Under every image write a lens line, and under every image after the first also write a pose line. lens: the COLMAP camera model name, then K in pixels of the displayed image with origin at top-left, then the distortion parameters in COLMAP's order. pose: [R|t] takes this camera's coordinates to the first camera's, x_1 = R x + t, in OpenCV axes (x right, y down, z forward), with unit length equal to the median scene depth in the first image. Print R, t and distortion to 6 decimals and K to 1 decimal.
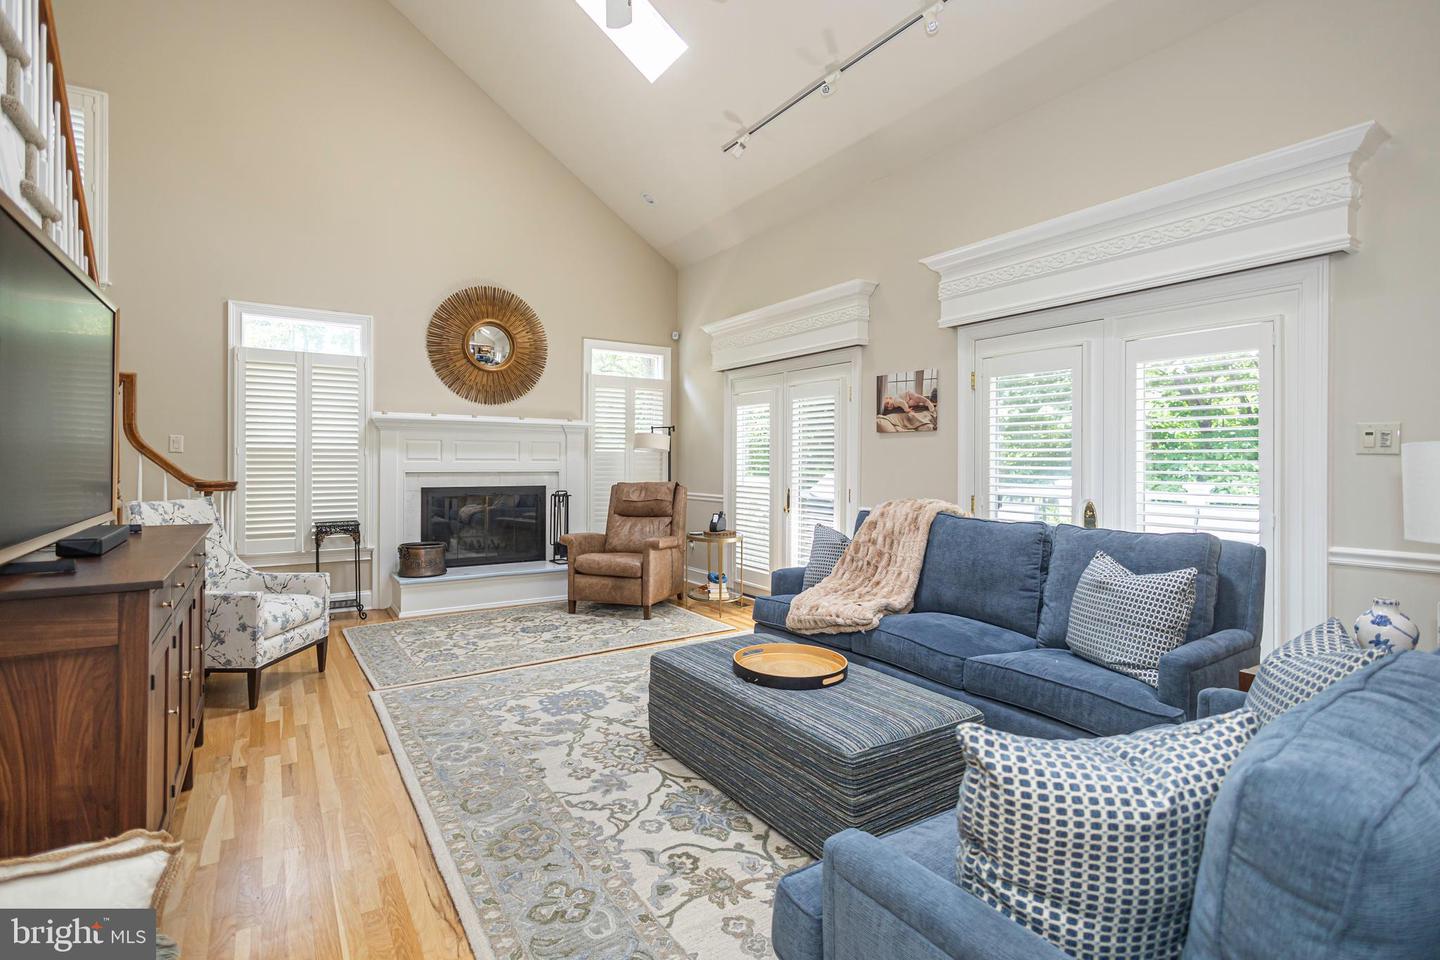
lens RADIAL K [[695.9, 0, 724.7], [0, 695.9, 467.2], [0, 0, 1]] dist [0.004885, 0.001212]
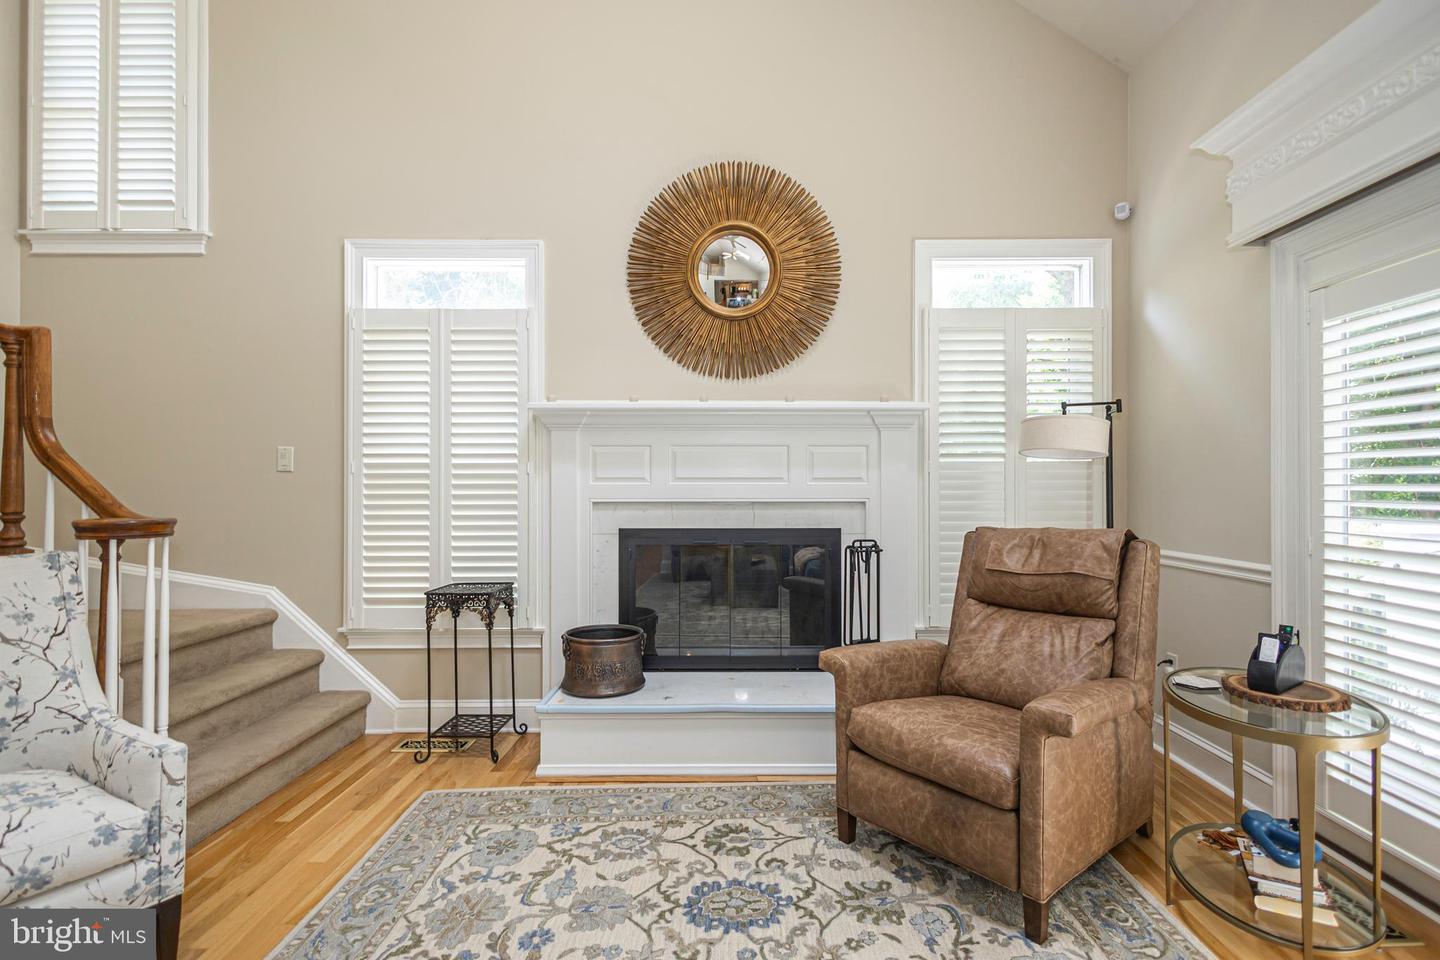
lens RADIAL K [[695.9, 0, 731.3], [0, 695.9, 480.2], [0, 0, 1]] dist [0.004885, 0.001212]
pose [[0.834075, -0.012176, -0.551517, -0.039784], [0.000299, 0.999766, -0.021619, 0.001757], [0.551651, 0.017867, 0.833884, 0.559168]]
